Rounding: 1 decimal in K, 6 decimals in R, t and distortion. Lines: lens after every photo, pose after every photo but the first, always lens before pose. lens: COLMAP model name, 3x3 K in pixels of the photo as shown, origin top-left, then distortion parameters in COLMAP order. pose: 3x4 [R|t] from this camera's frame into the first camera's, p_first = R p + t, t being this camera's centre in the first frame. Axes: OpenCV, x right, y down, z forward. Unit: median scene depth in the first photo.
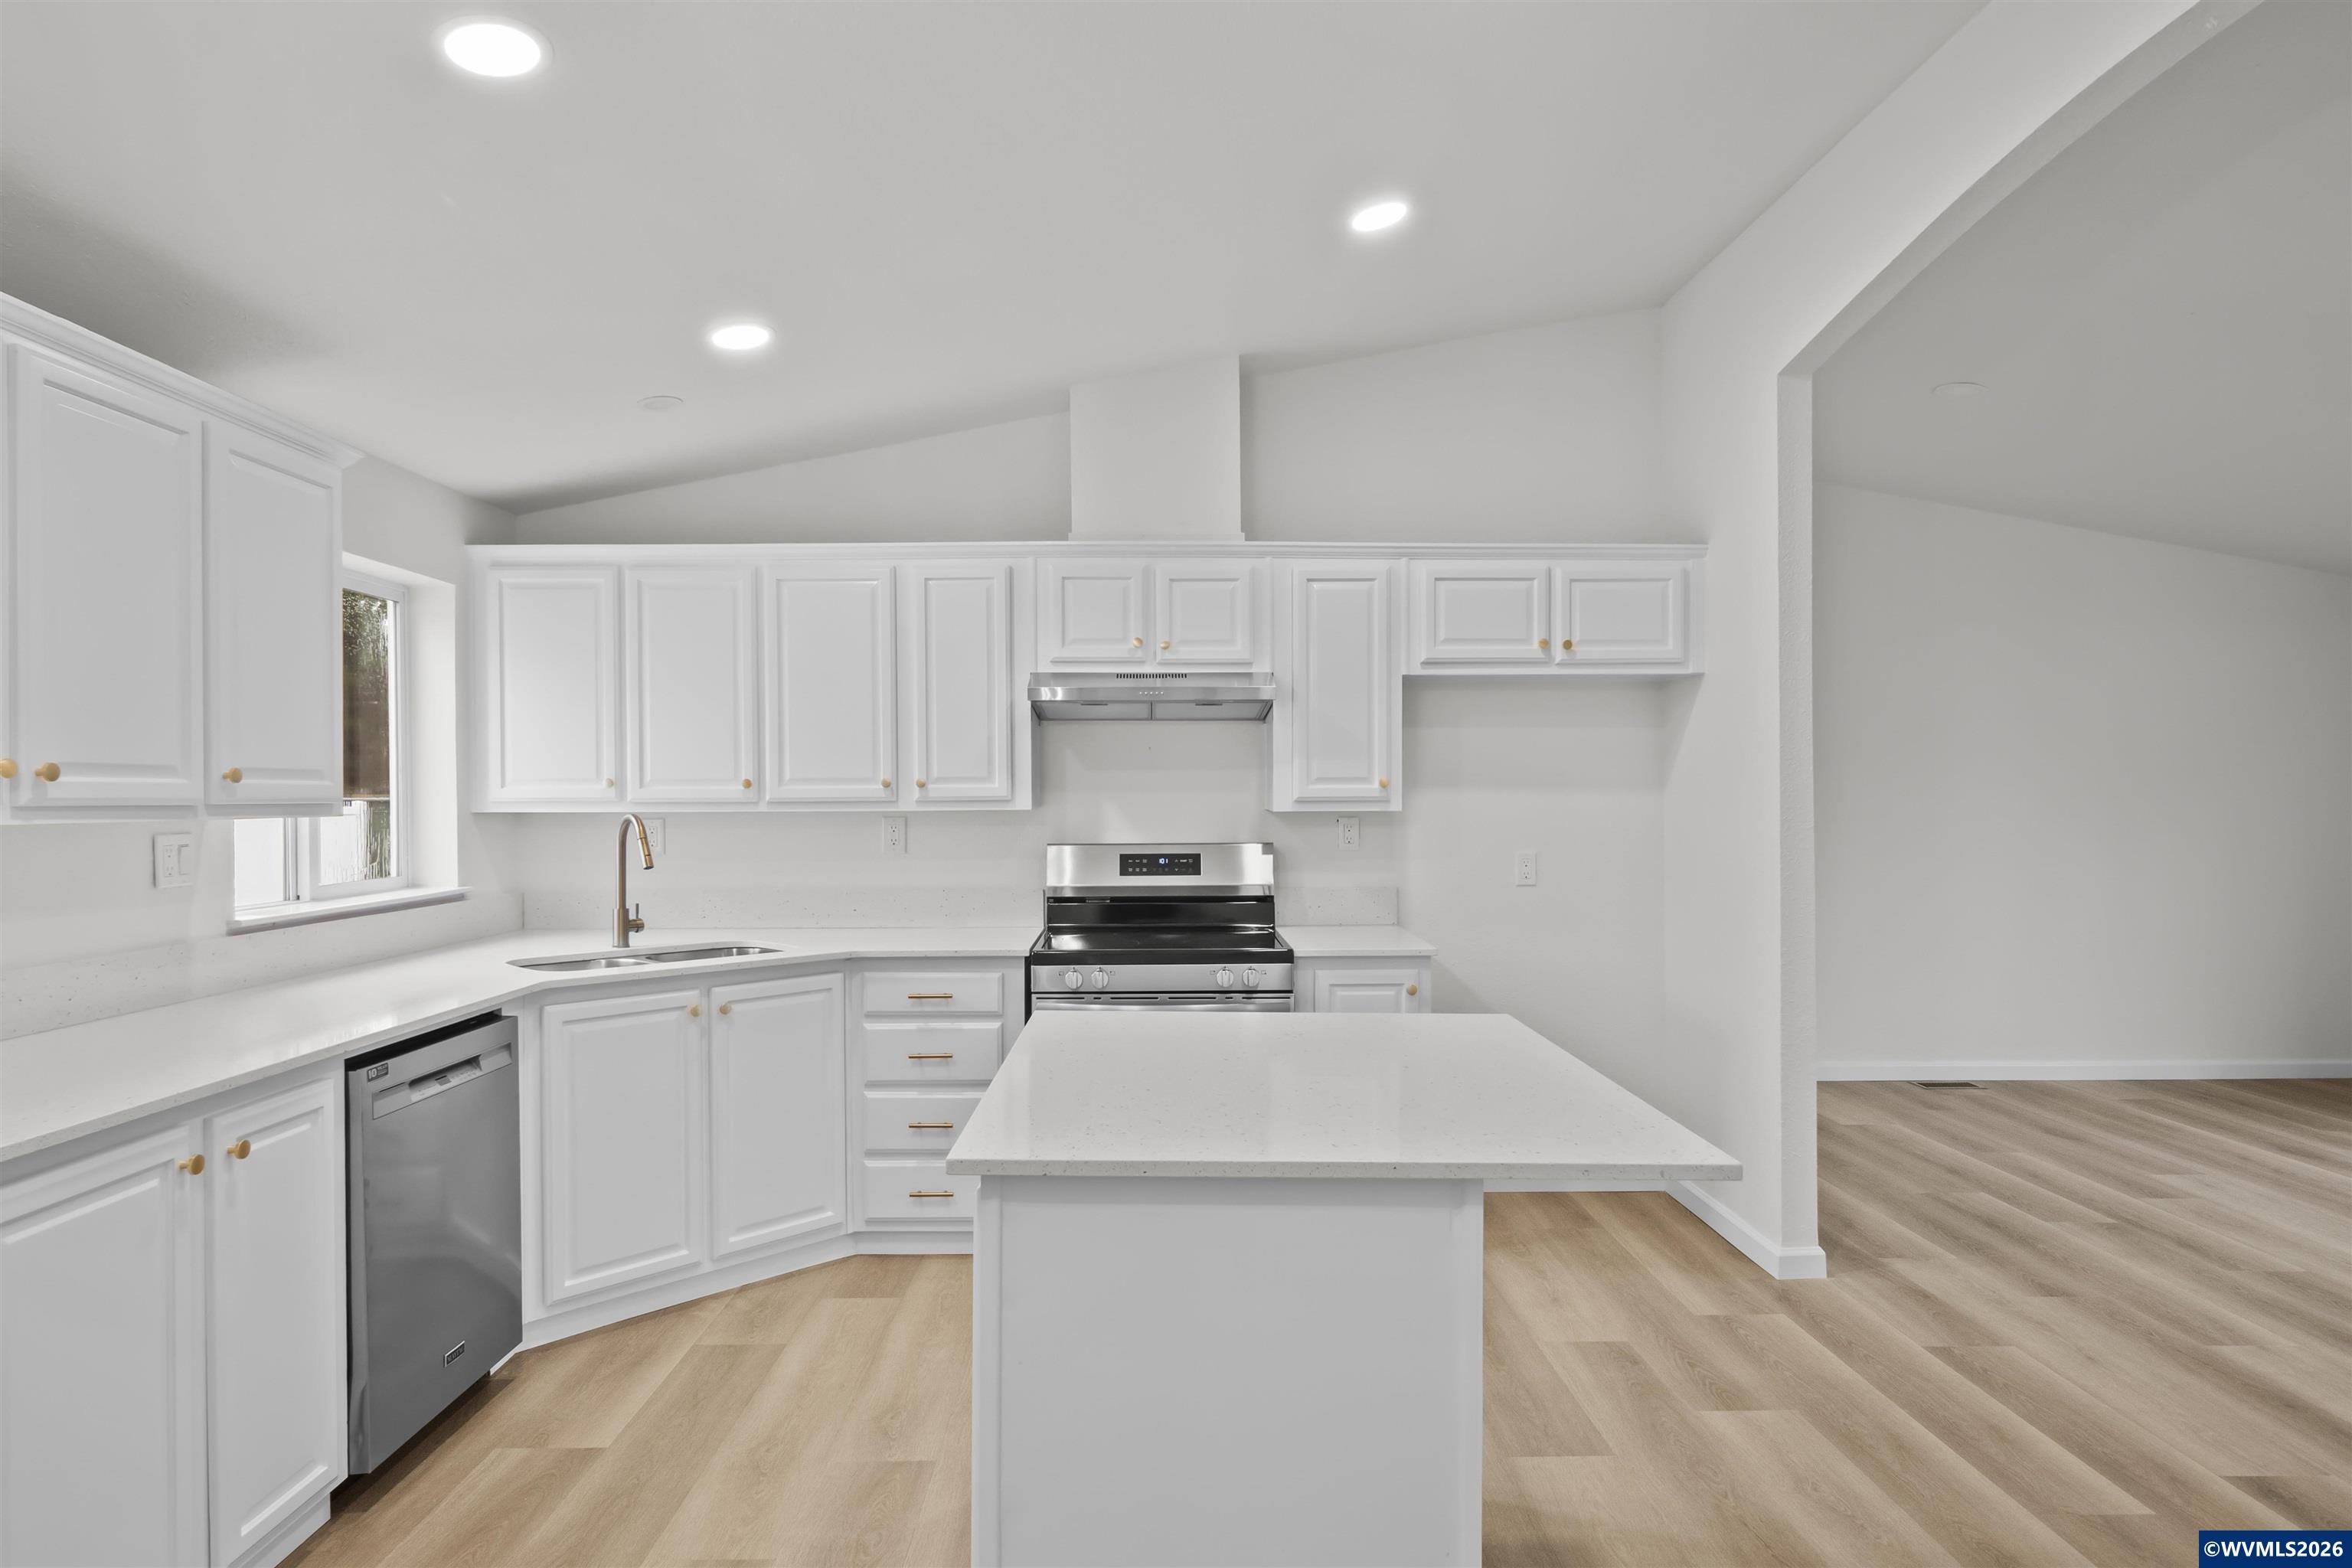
lens RADIAL K [[1310.8, 0, 1169.2], [0, 1310.8, 797.5], [0, 0, 1]] dist [0.001579, 0.001035]
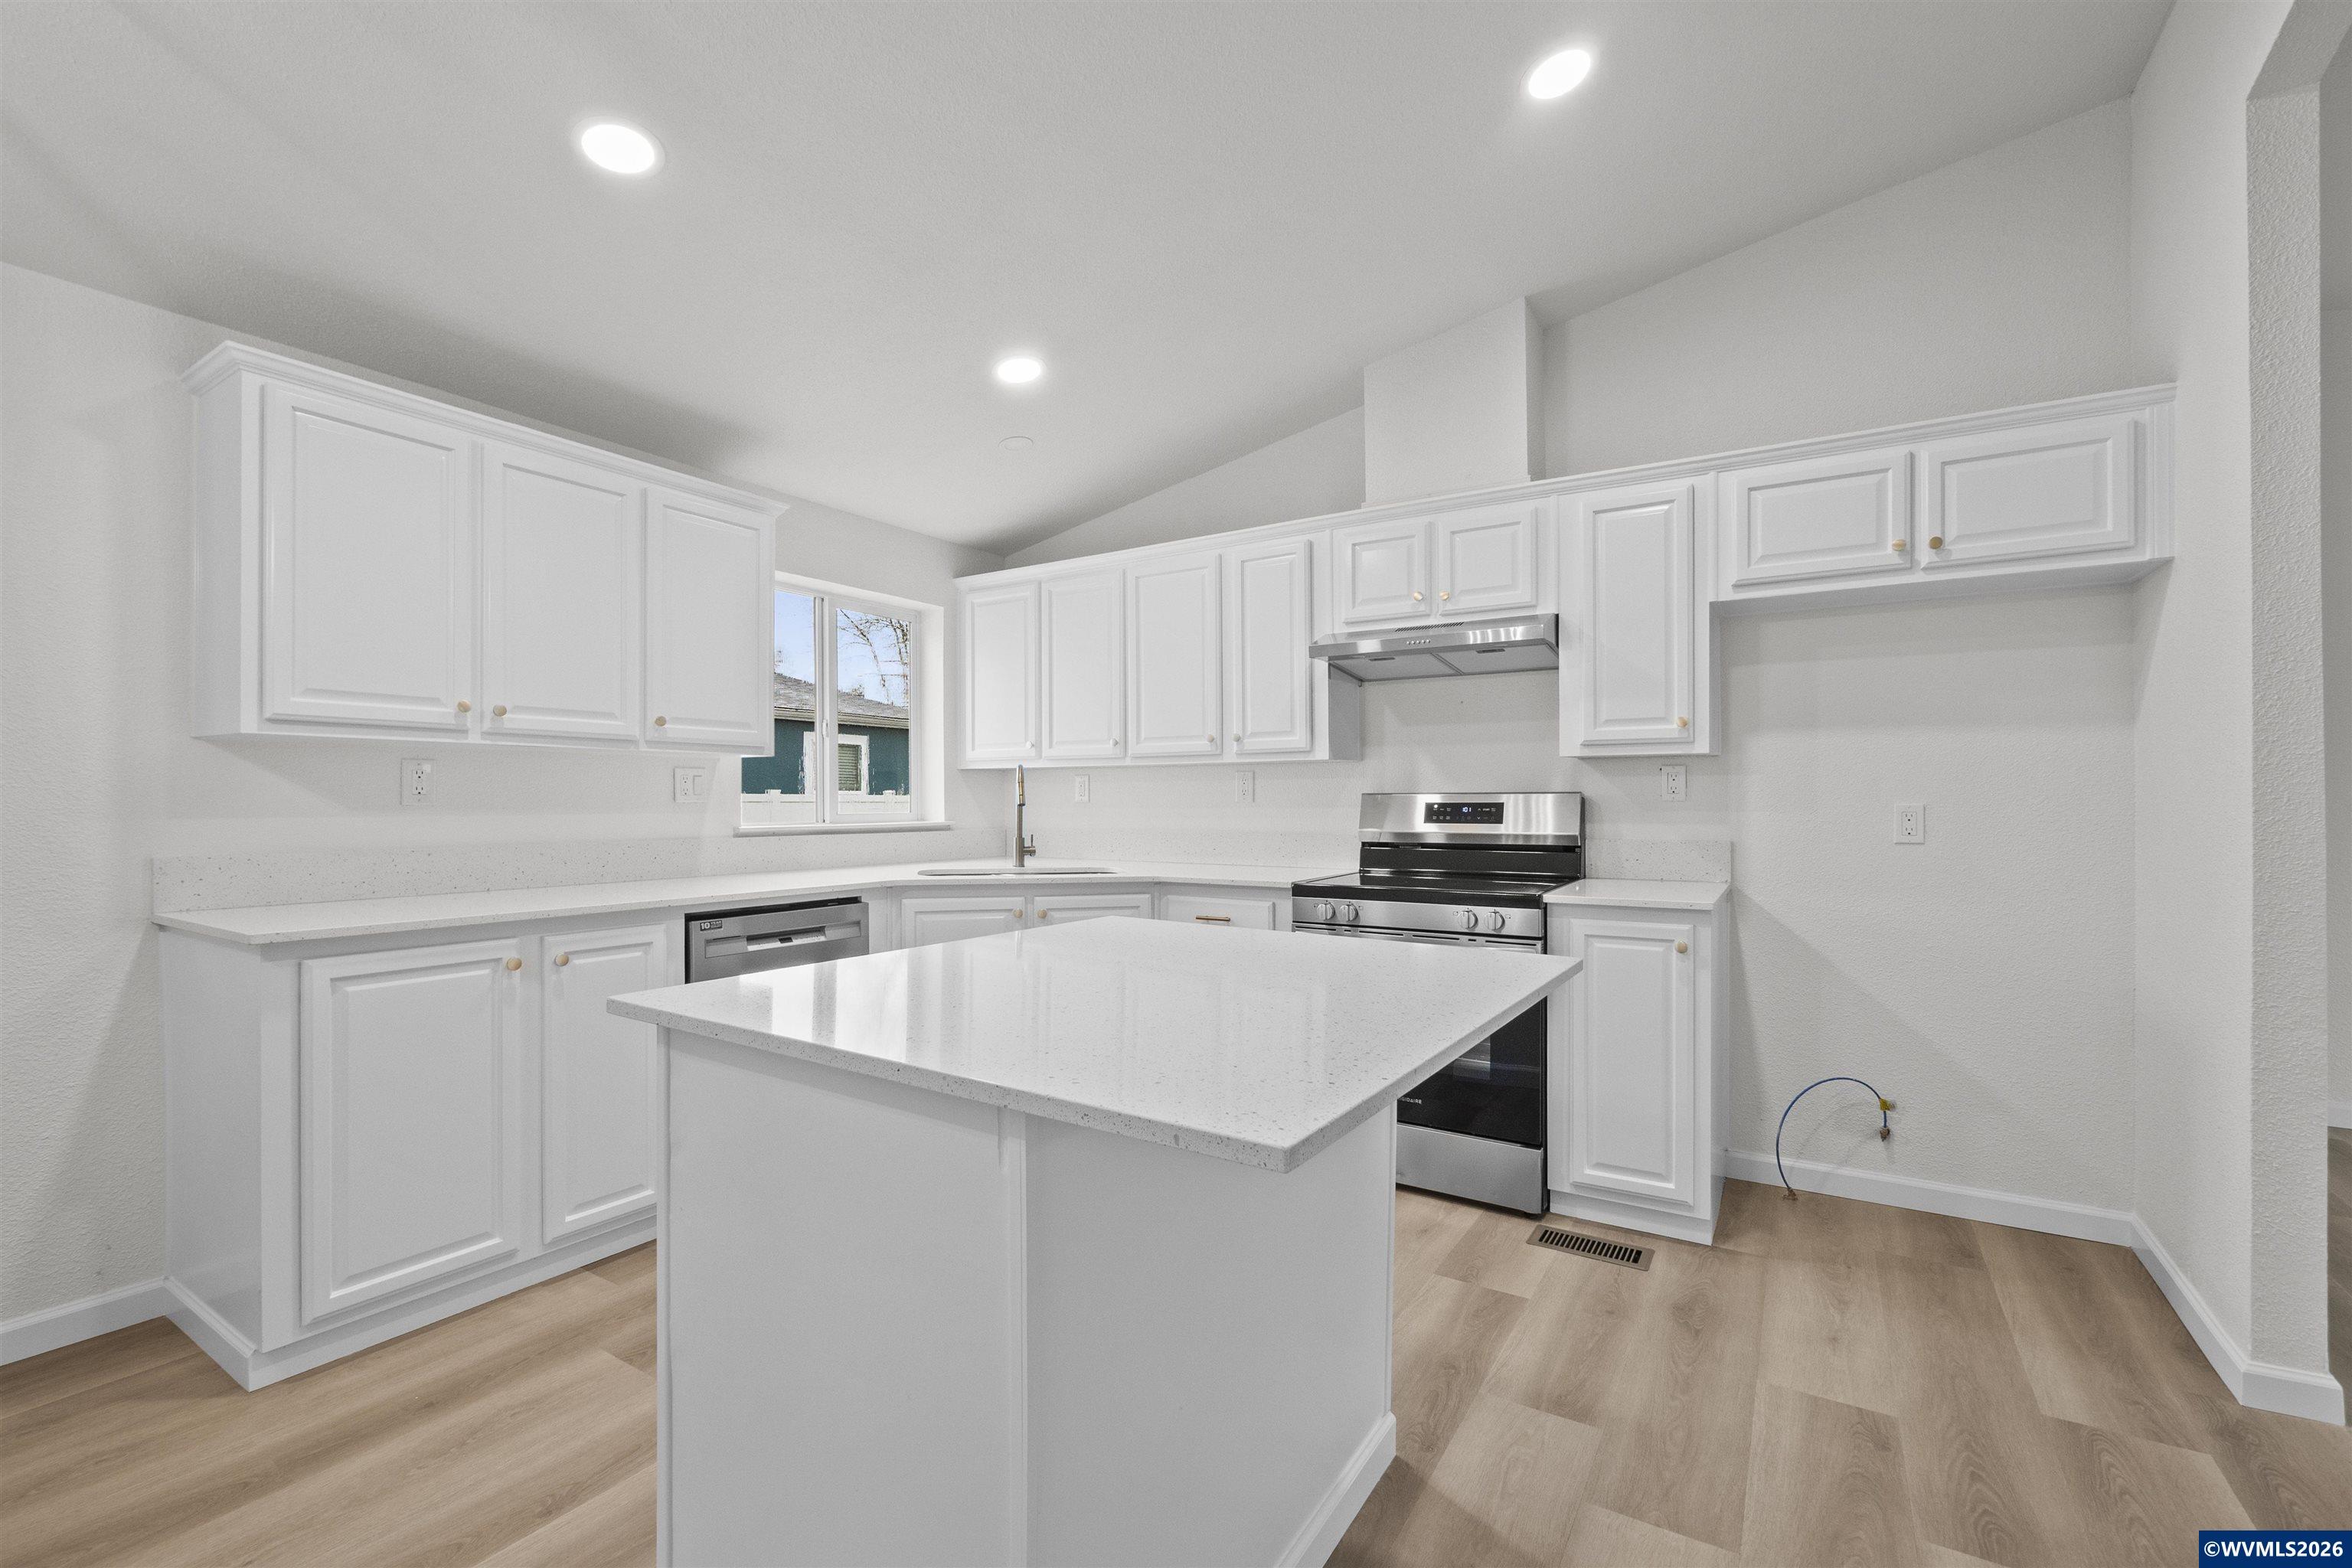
lens RADIAL K [[1011.9, 0, 1169.8], [0, 1011.9, 800.1], [0, 0, 1]] dist [-0.002862, -0.000459]
pose [[0.835906, 0.002415, -0.548867, 0.251585], [-0.002800, 0.999996, 0.000136, 0.043983], [0.548865, 0.001423, 0.835910, 0.217699]]
